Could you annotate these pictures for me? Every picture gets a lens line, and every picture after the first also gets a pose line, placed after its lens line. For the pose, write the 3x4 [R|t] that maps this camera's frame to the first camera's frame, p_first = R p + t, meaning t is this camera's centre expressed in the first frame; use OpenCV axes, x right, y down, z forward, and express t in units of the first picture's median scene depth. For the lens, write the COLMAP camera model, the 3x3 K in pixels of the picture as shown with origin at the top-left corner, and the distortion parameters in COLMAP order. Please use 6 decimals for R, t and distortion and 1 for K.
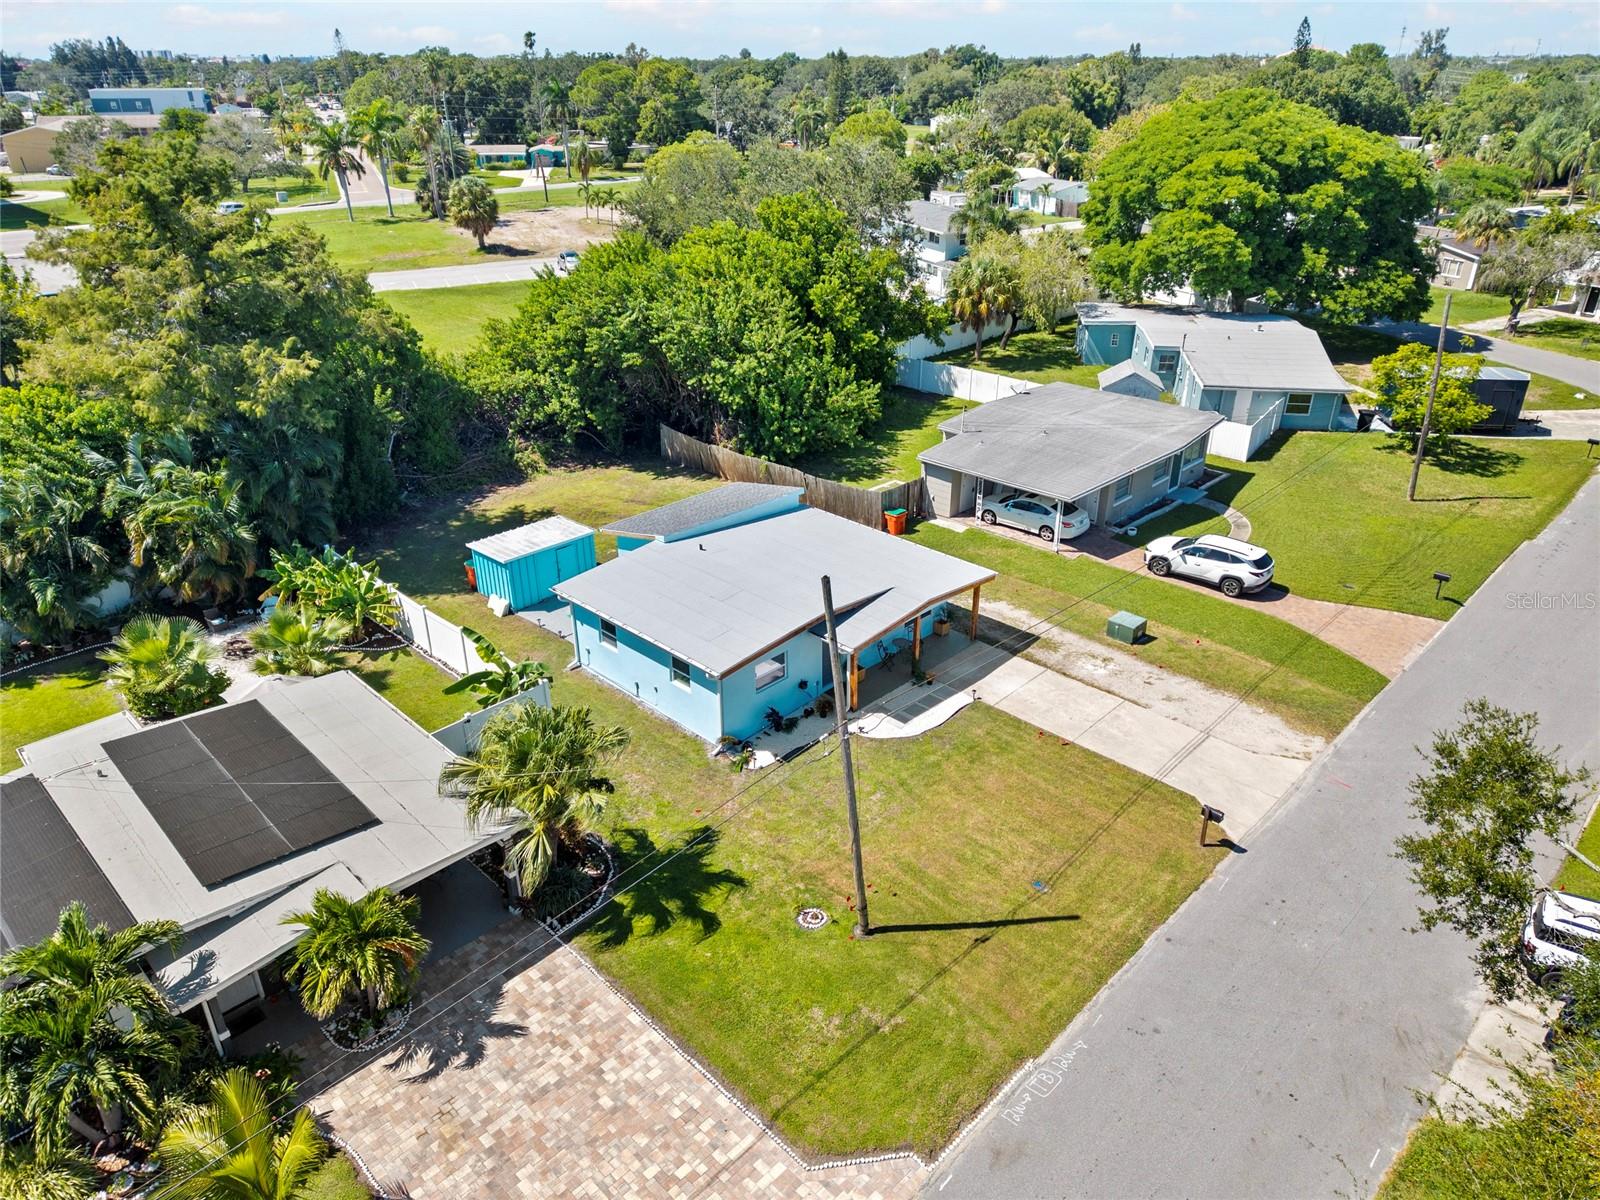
lens RADIAL K [[1058.1, 0, 806.5], [0, 1058.1, 606.2], [0, 0, 1]] dist [0.023711, -0.022213]
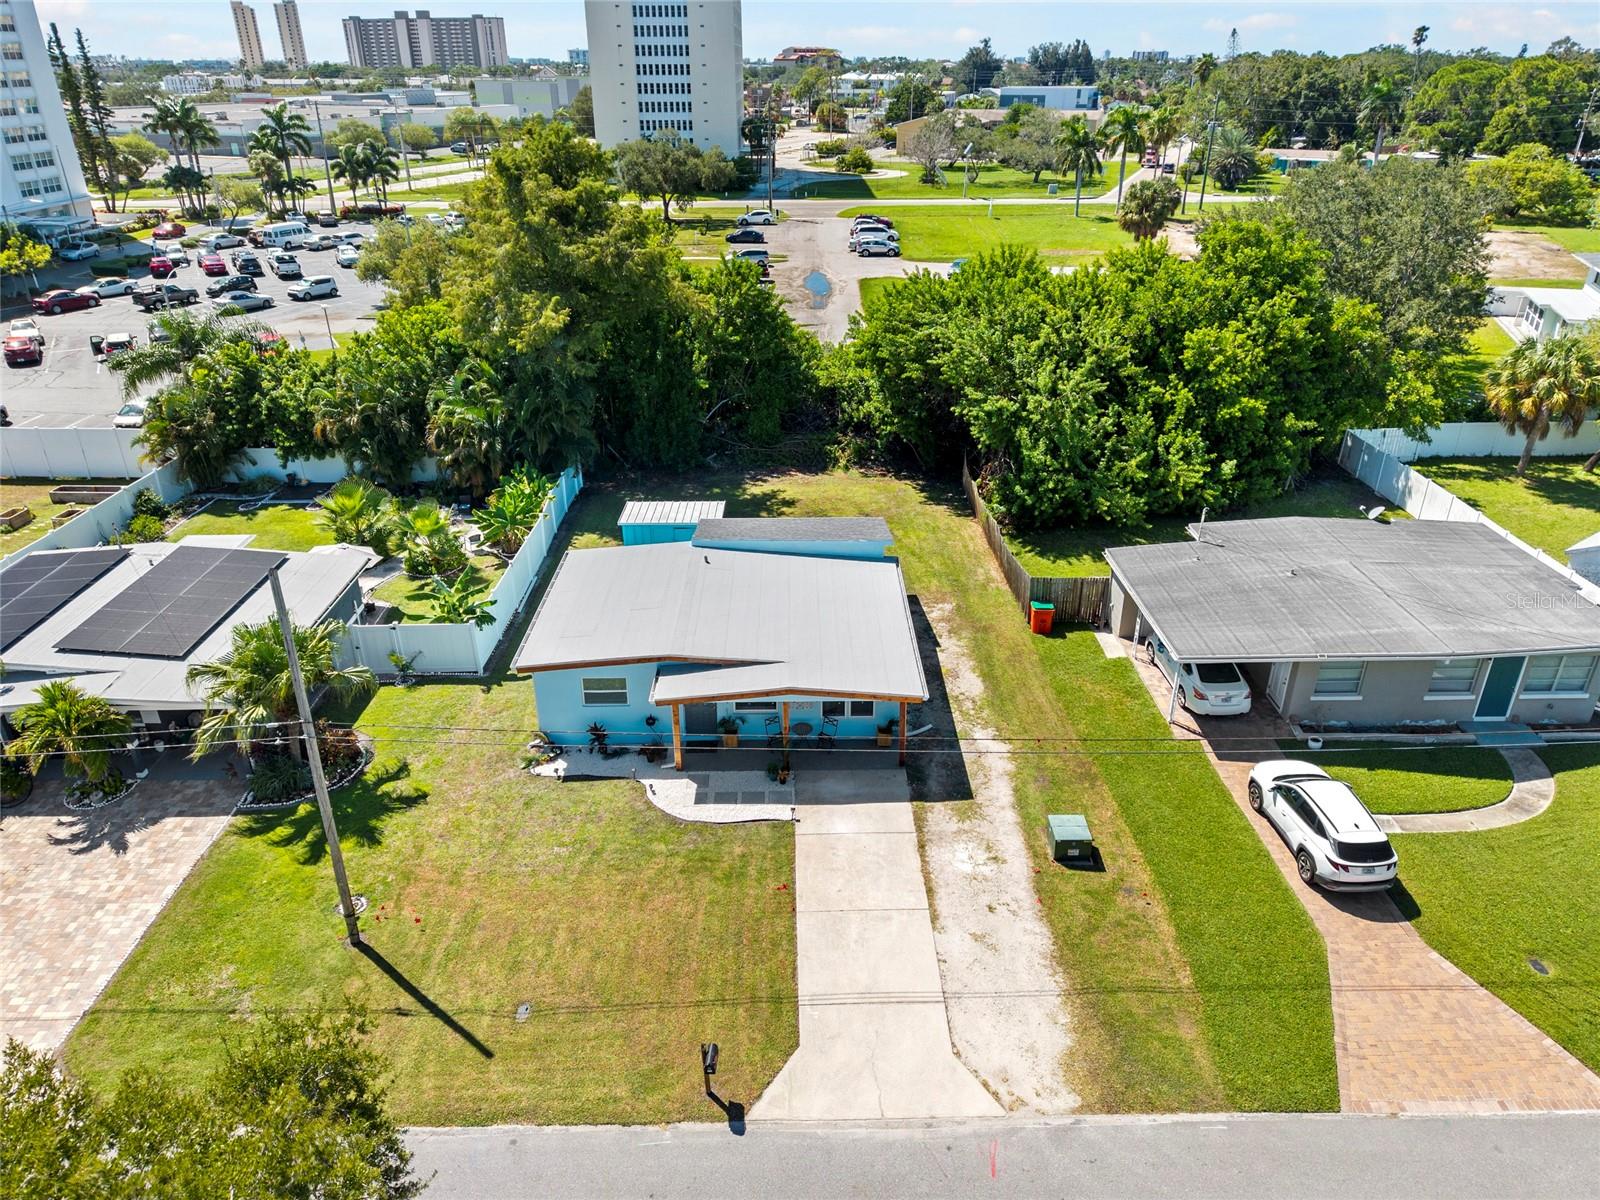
lens RADIAL K [[1058.1, 0, 806.5], [0, 1058.1, 606.2], [0, 0, 1]] dist [0.023711, -0.022213]
pose [[0.707627, 0.318935, -0.630511, 0.581260], [-0.318536, 0.940507, 0.118247, -0.157555], [0.630713, 0.117165, 0.767121, 0.308487]]
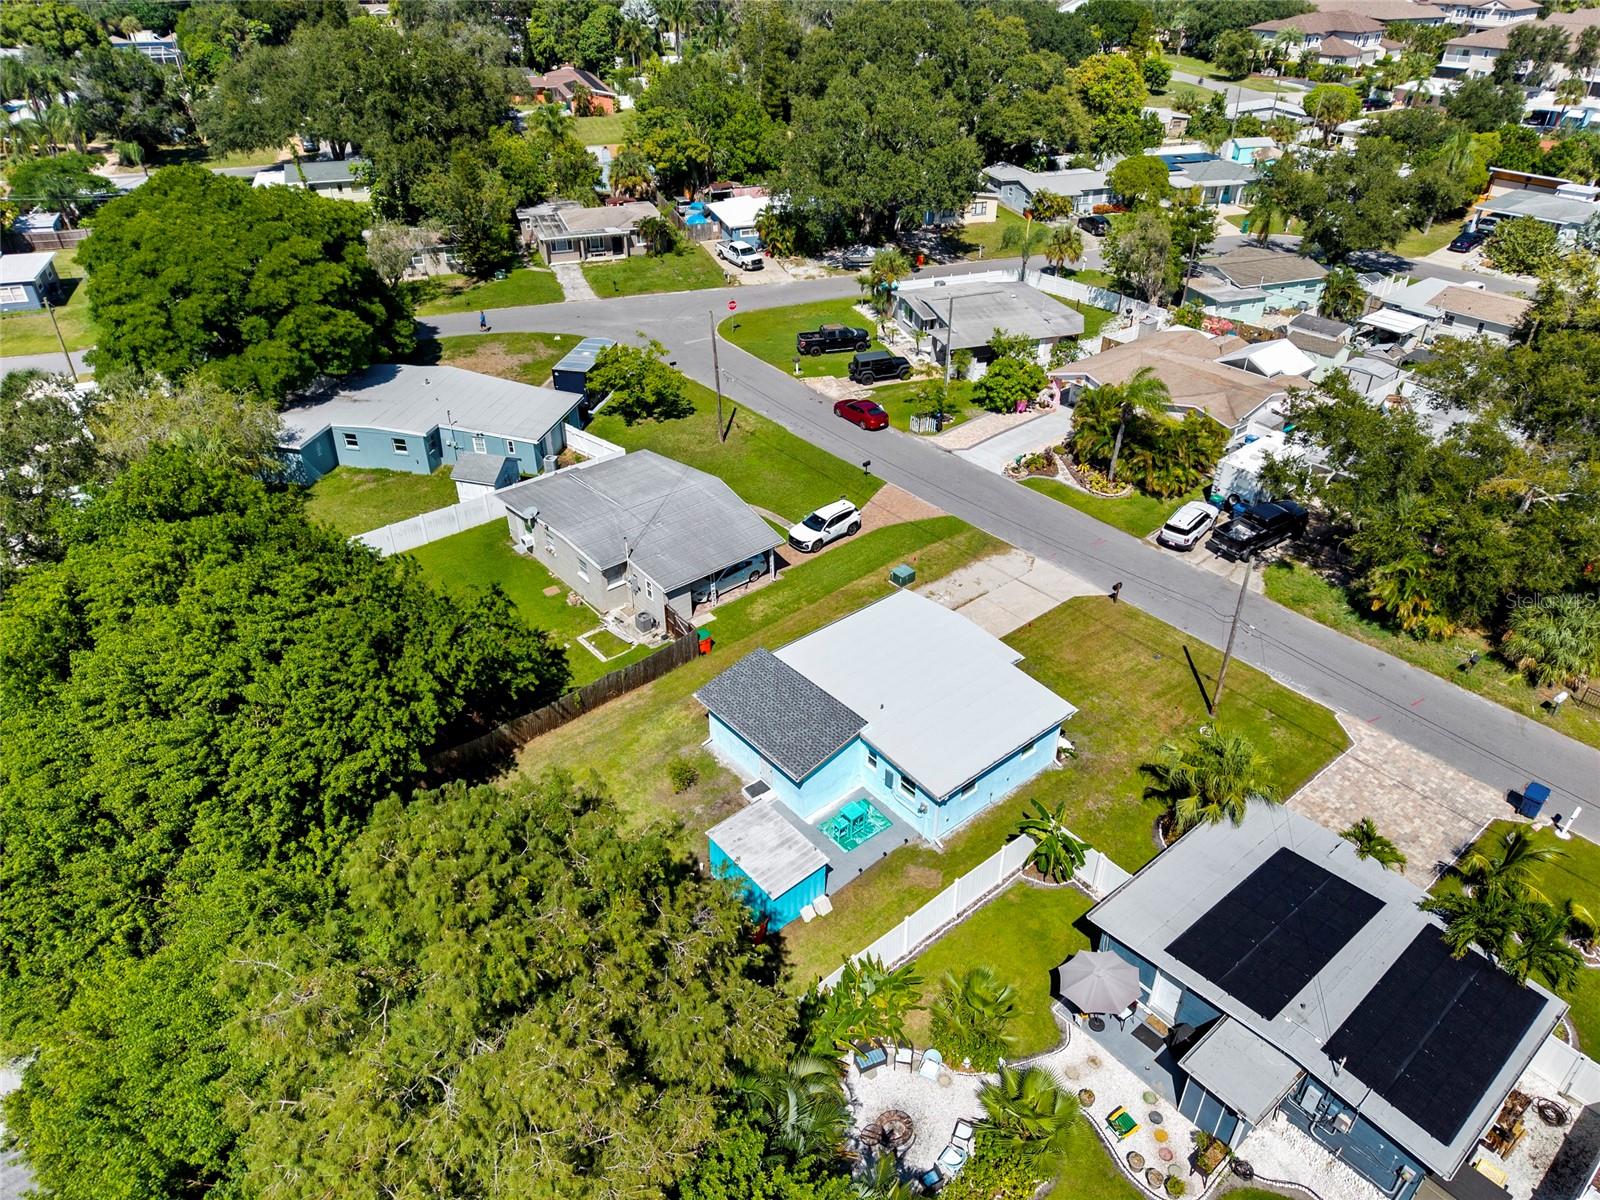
lens RADIAL K [[1058.1, 0, 806.5], [0, 1058.1, 606.2], [0, 0, 1]] dist [0.023711, -0.022213]
pose [[0.096588, -0.555198, 0.826091, -1.014667], [0.443812, 0.766918, 0.463538, -0.726873], [-0.890899, 0.321857, 0.320479, 0.641962]]
